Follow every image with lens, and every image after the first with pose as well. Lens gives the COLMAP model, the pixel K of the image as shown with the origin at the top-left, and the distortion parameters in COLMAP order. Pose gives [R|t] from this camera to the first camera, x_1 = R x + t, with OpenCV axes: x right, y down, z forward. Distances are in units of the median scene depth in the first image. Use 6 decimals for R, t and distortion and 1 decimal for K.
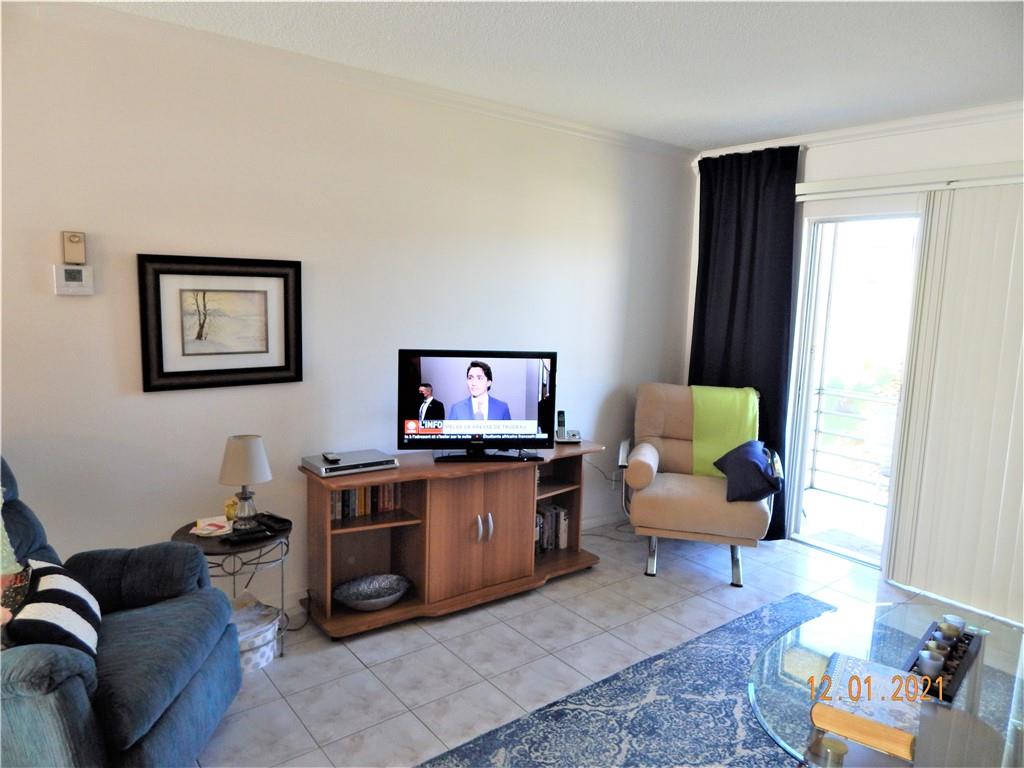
lens RADIAL K [[673.8, 0, 509.6], [0, 673.8, 375.4], [0, 0, 1]] dist [0.002286, -0.007076]
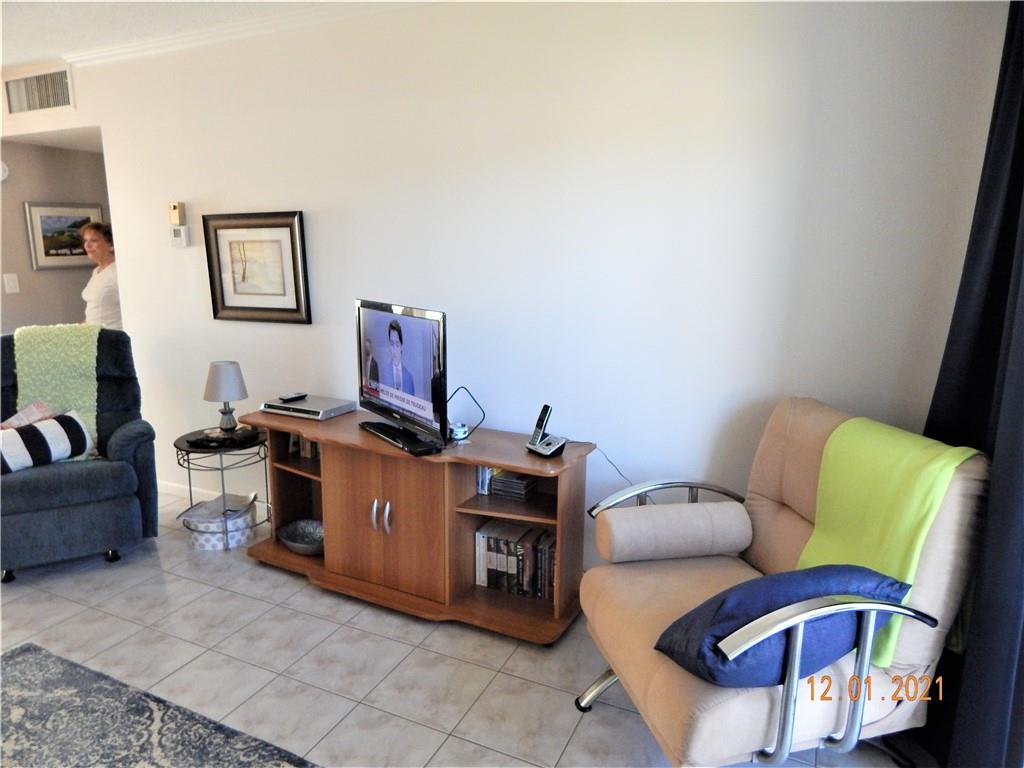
lens RADIAL K [[673.8, 0, 509.6], [0, 673.8, 373.1], [0, 0, 1]] dist [0.002286, -0.007076]
pose [[0.445810, 0.137287, -0.884537, 0.827124], [-0.093478, 0.989906, 0.106528, -0.060826], [0.890234, 0.035193, 0.454143, 0.830342]]
